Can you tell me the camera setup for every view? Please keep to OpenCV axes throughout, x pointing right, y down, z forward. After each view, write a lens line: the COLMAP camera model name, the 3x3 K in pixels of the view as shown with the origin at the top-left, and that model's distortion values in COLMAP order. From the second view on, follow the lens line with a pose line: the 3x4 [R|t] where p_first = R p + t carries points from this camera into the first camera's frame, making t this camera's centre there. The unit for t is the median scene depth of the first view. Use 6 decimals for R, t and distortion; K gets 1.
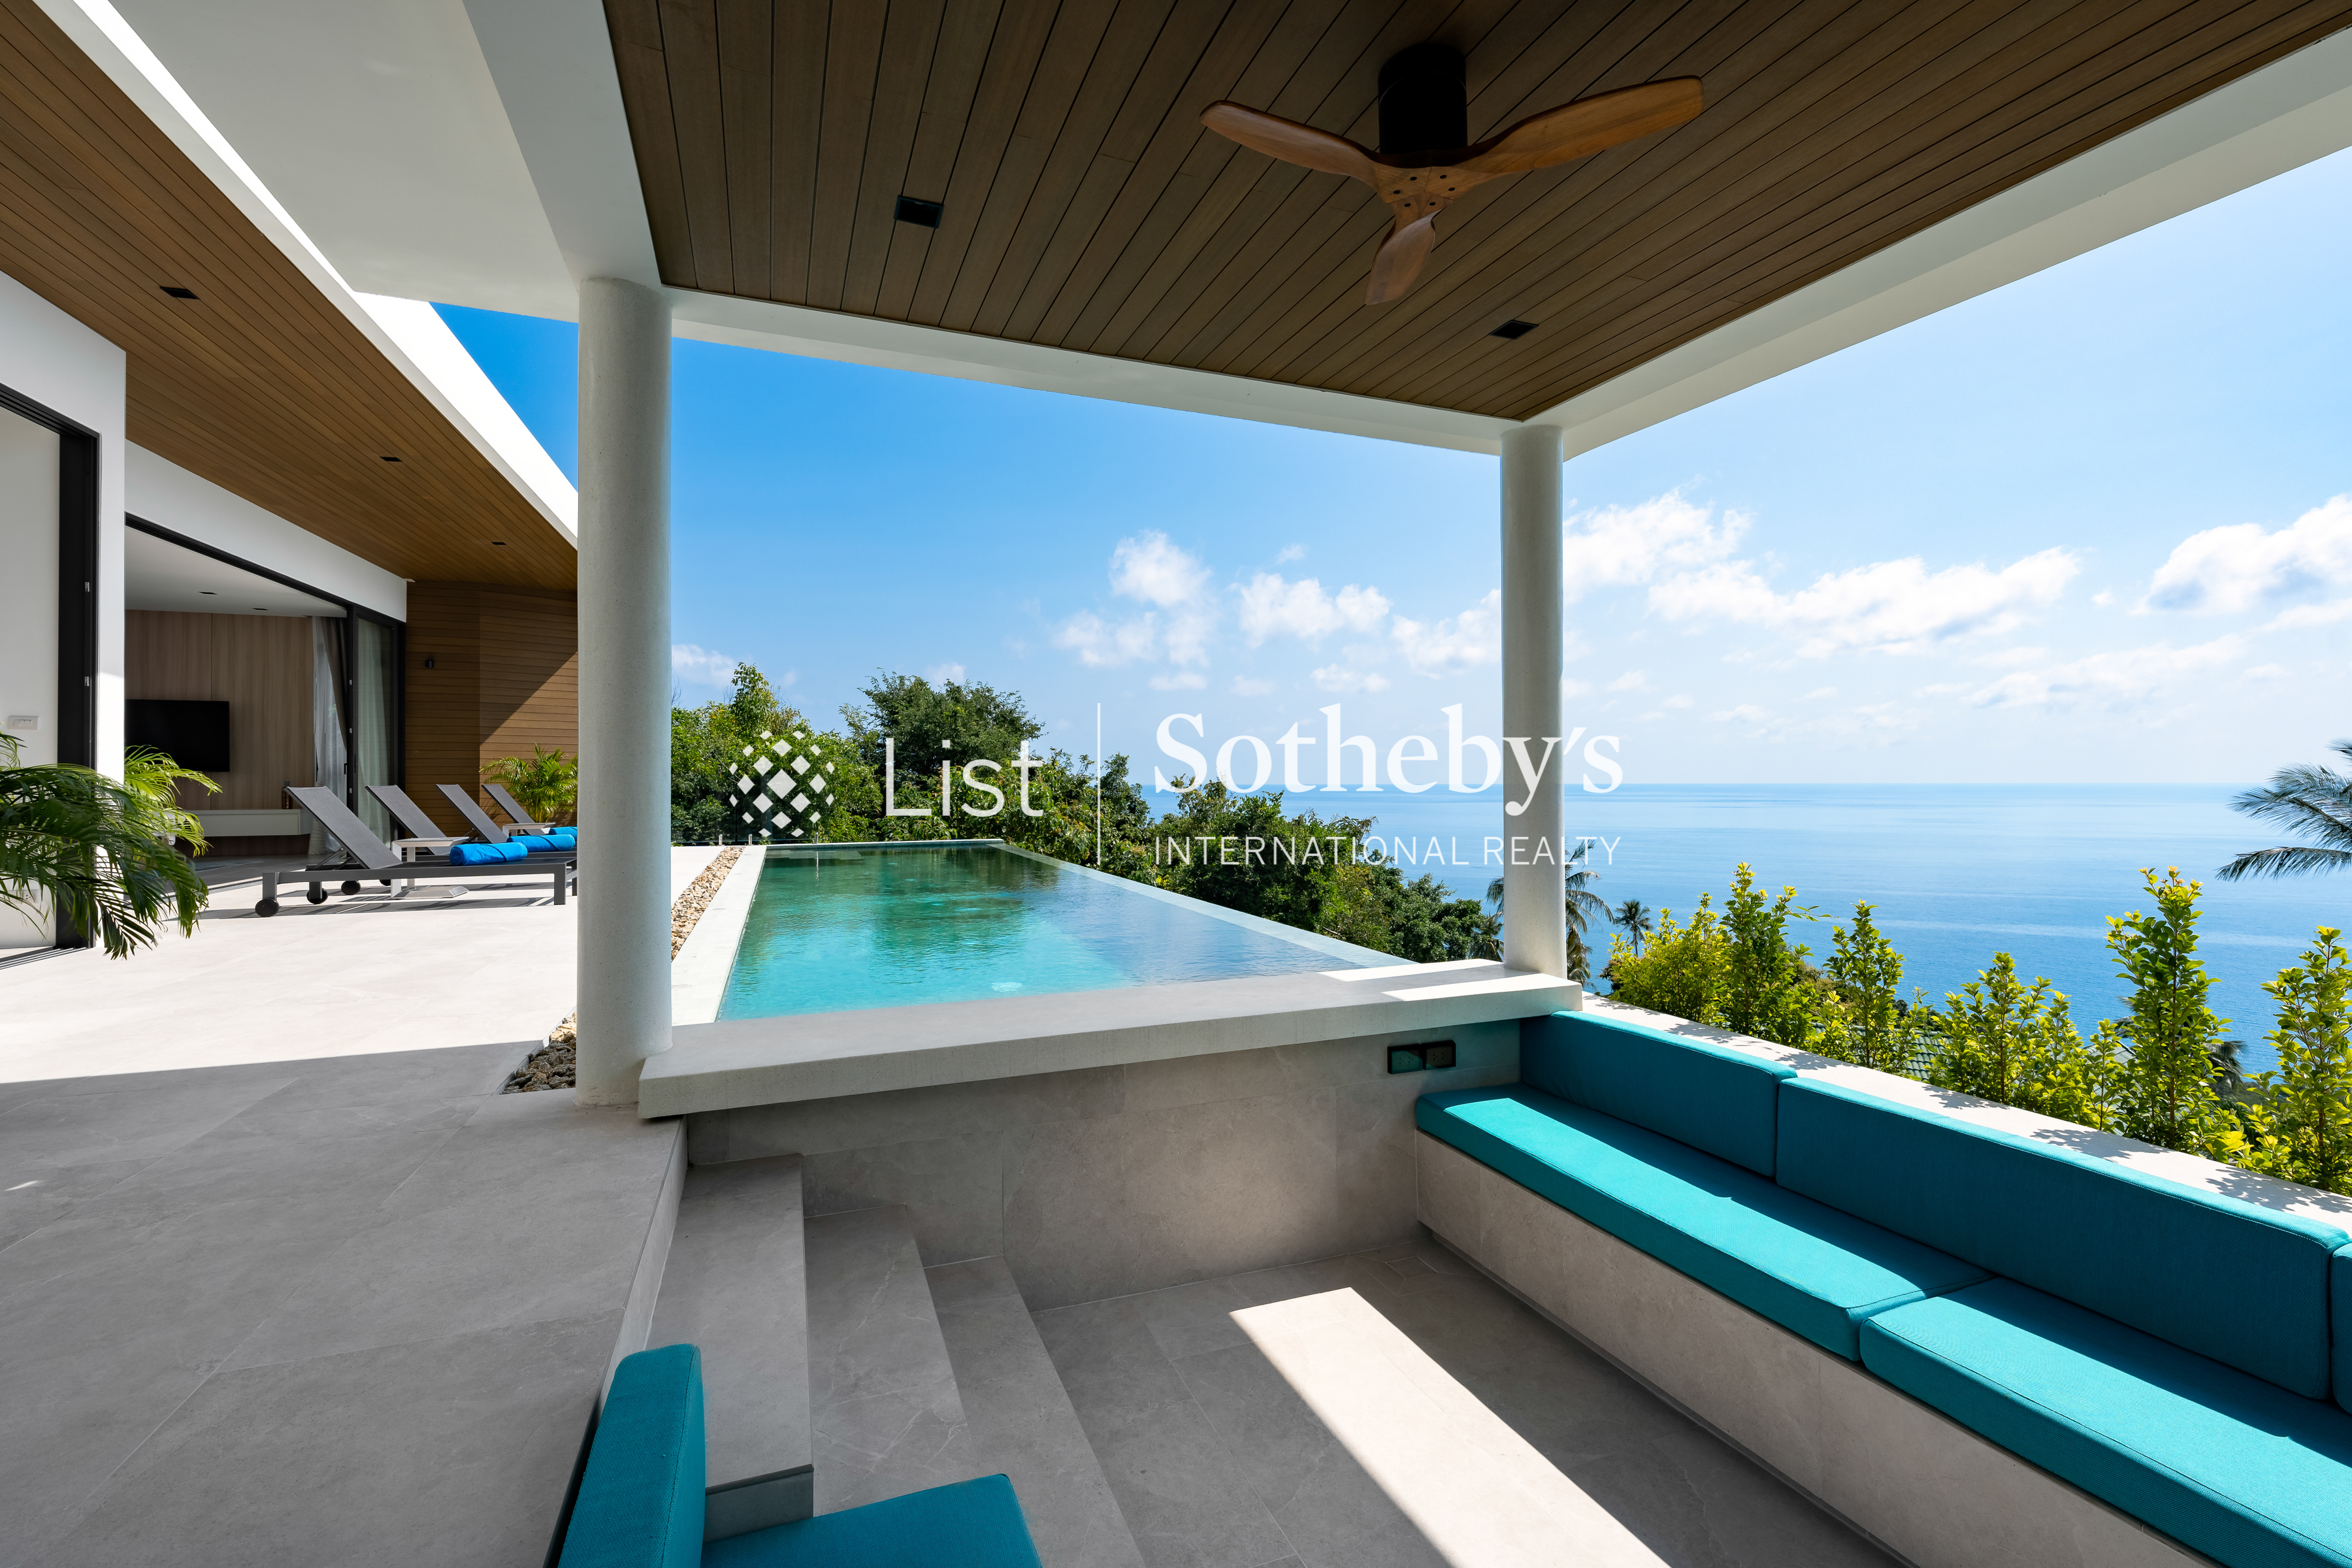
lens RADIAL K [[1039.9, 0, 1176.0], [0, 1039.9, 784.0], [0, 0, 1]] dist [0.000047, -0.000080]
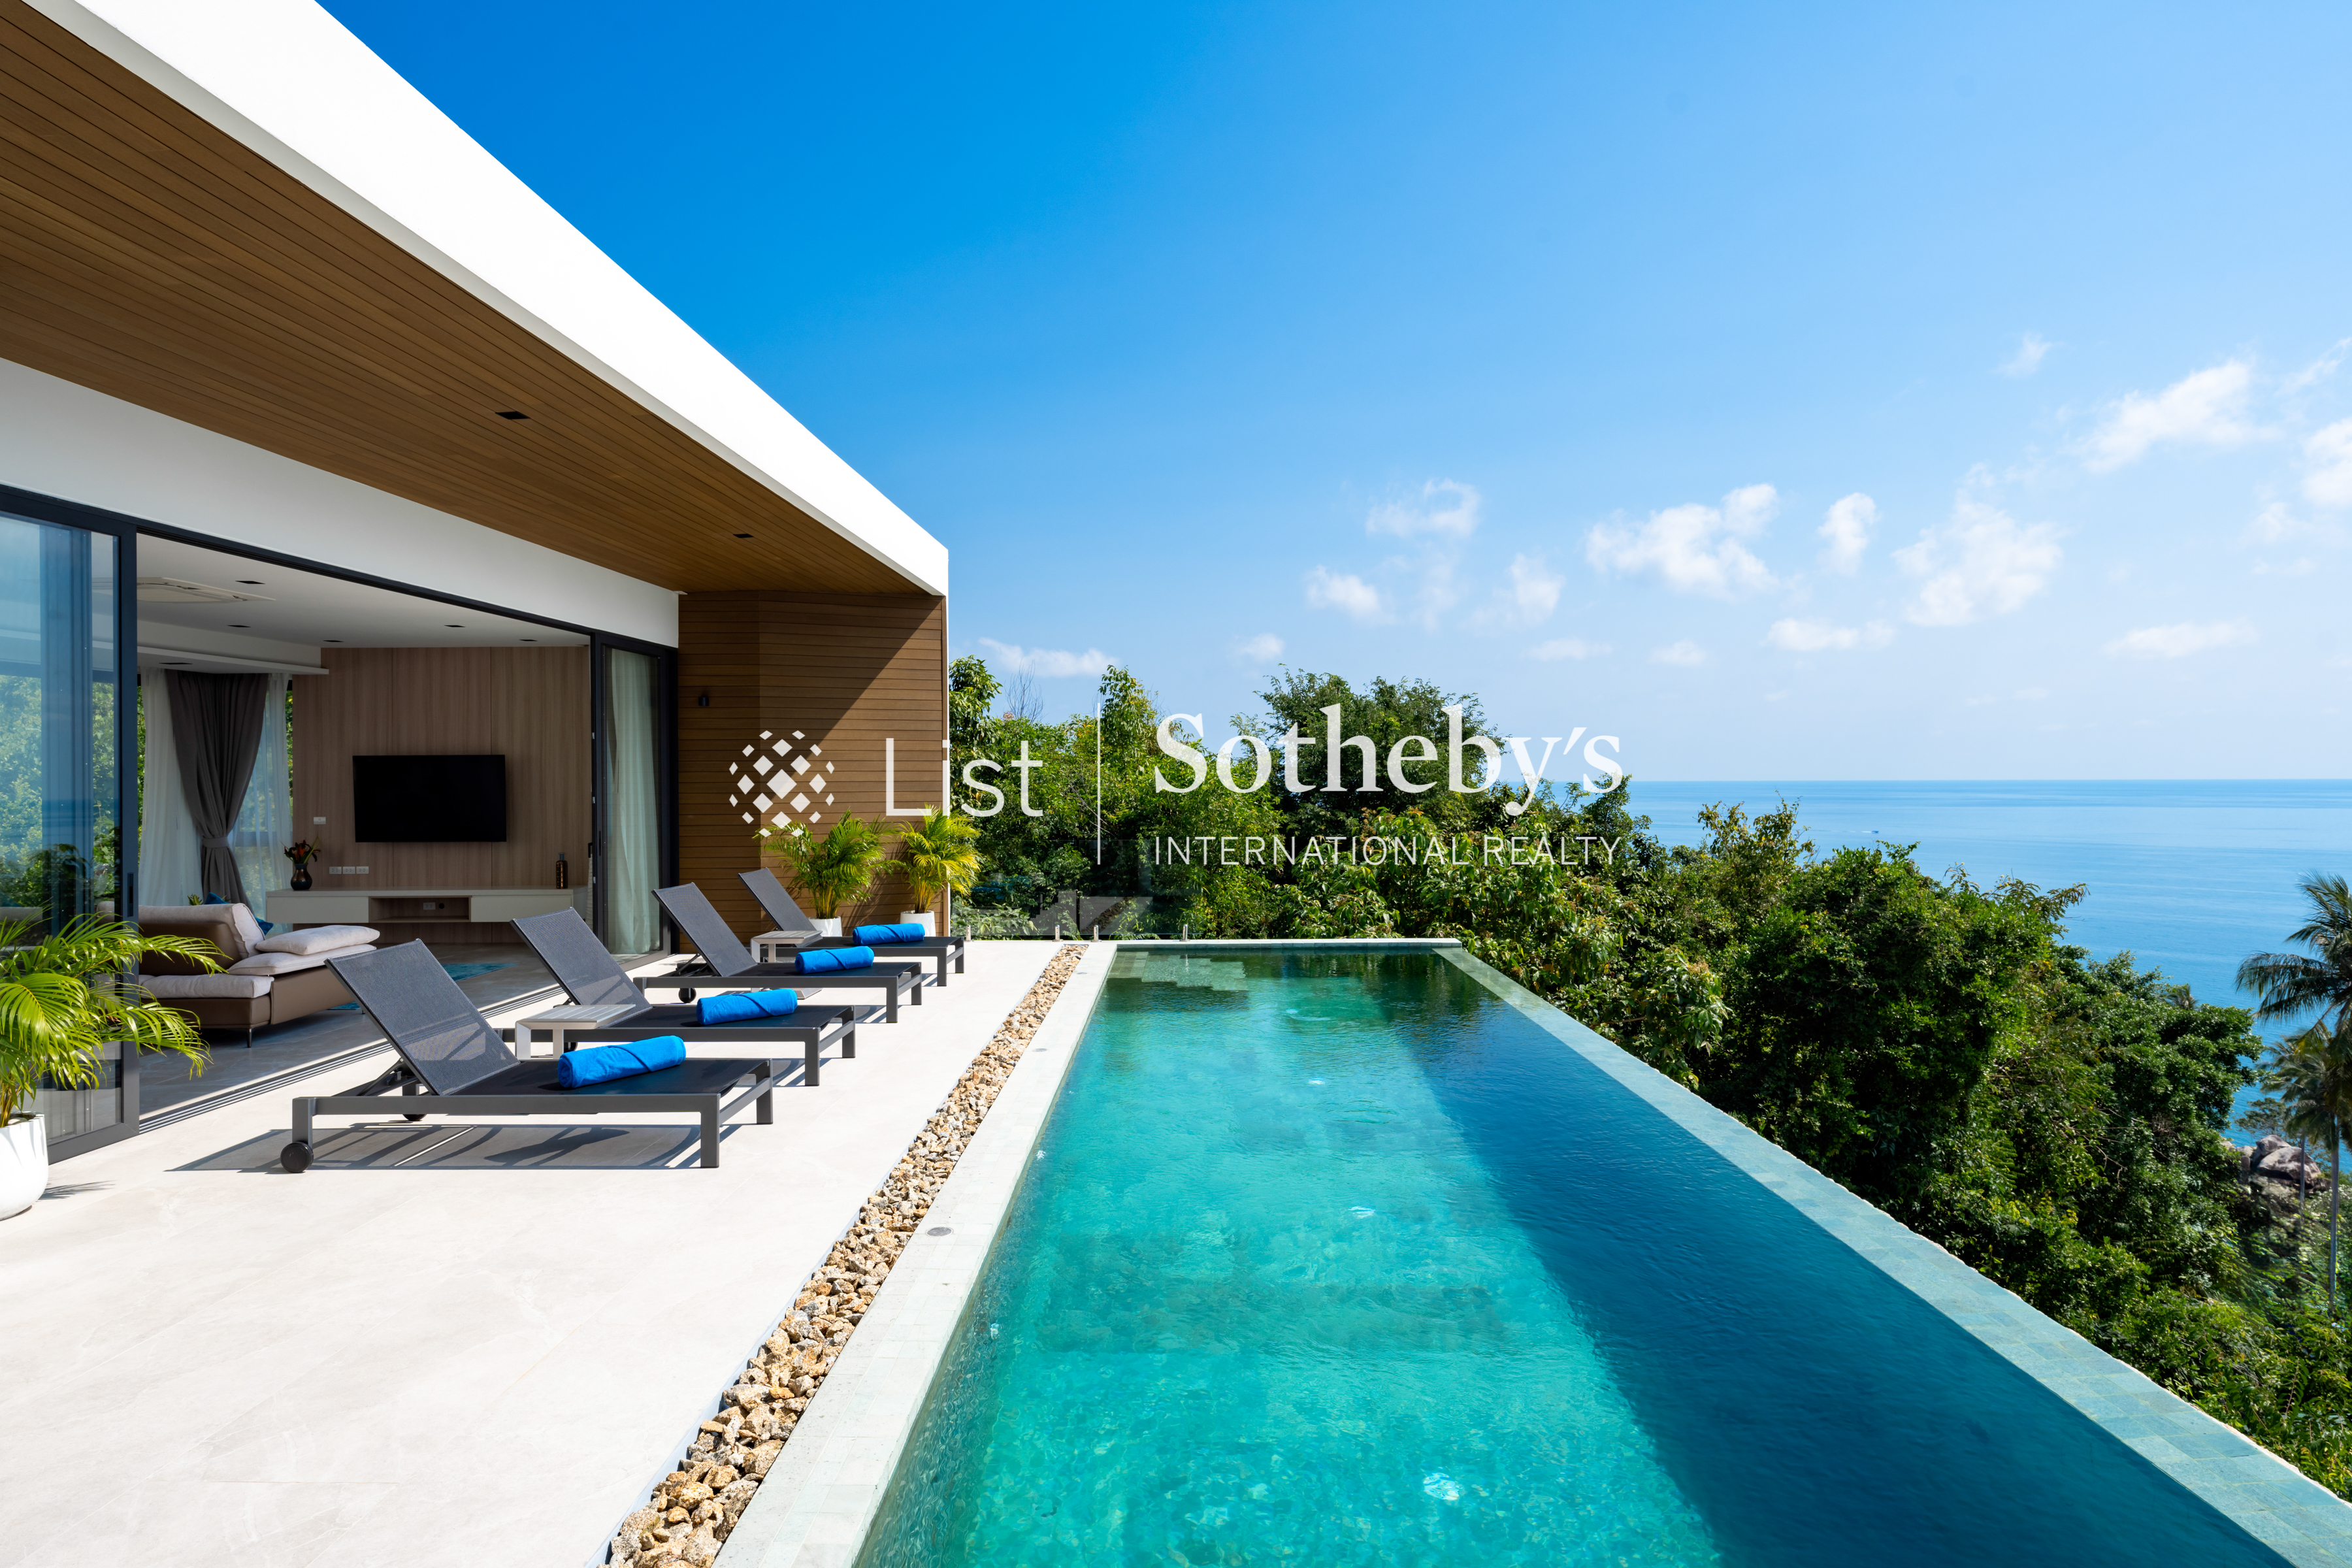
lens RADIAL K [[1209.7, 0, 1176.0], [0, 1209.7, 784.0], [0, 0, 1]] dist [-0.010569, -0.000326]
pose [[0.931447, -0.002648, -0.363867, -0.068422], [0.005587, 0.999960, 0.007024, -0.055332], [0.363833, -0.008575, 0.931425, 0.281889]]
